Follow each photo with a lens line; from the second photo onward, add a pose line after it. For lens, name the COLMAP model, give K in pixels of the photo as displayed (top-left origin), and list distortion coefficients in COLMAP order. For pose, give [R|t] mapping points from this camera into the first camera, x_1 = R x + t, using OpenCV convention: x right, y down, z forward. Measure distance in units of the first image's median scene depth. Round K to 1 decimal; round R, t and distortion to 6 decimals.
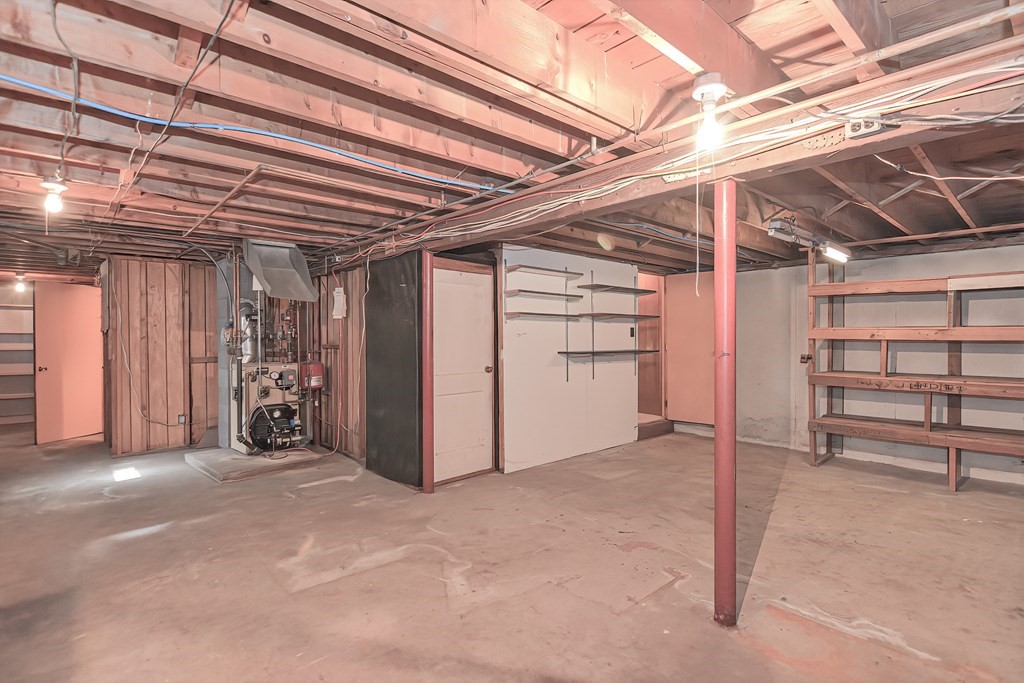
lens RADIAL K [[511.6, 0, 510.4], [0, 511.6, 349.0], [0, 0, 1]] dist [-0.004918, -0.002216]
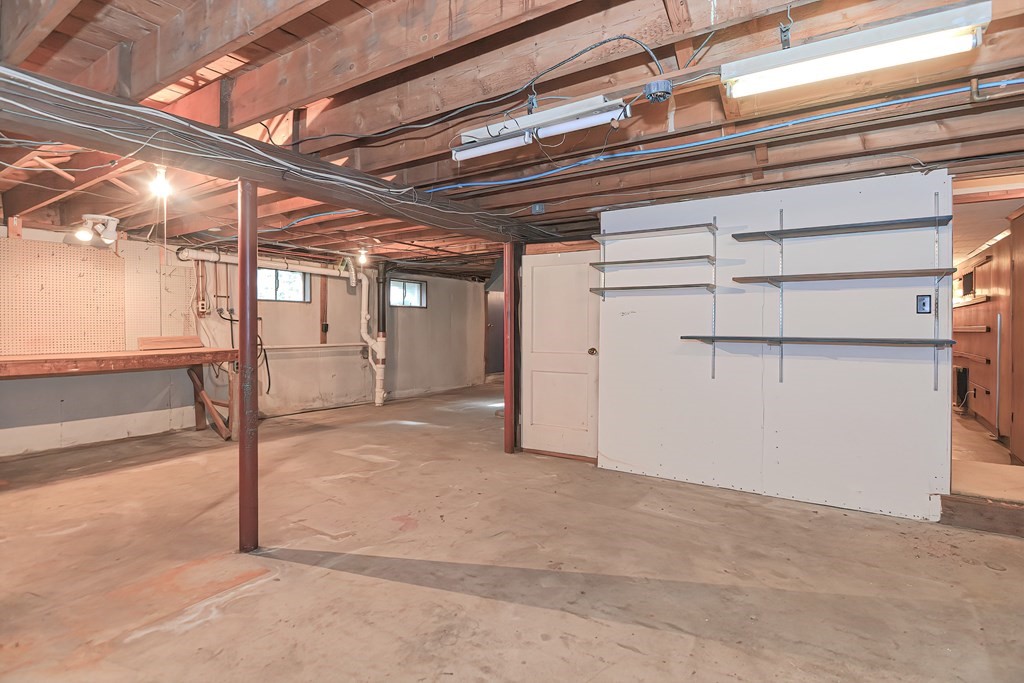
lens RADIAL K [[511.6, 0, 510.4], [0, 511.6, 349.0], [0, 0, 1]] dist [-0.004918, -0.002216]
pose [[0.238332, 0.044470, -0.970165, 1.081393], [-0.025384, 0.998895, 0.039551, 0.002813], [0.970852, 0.015200, 0.239198, 0.825547]]
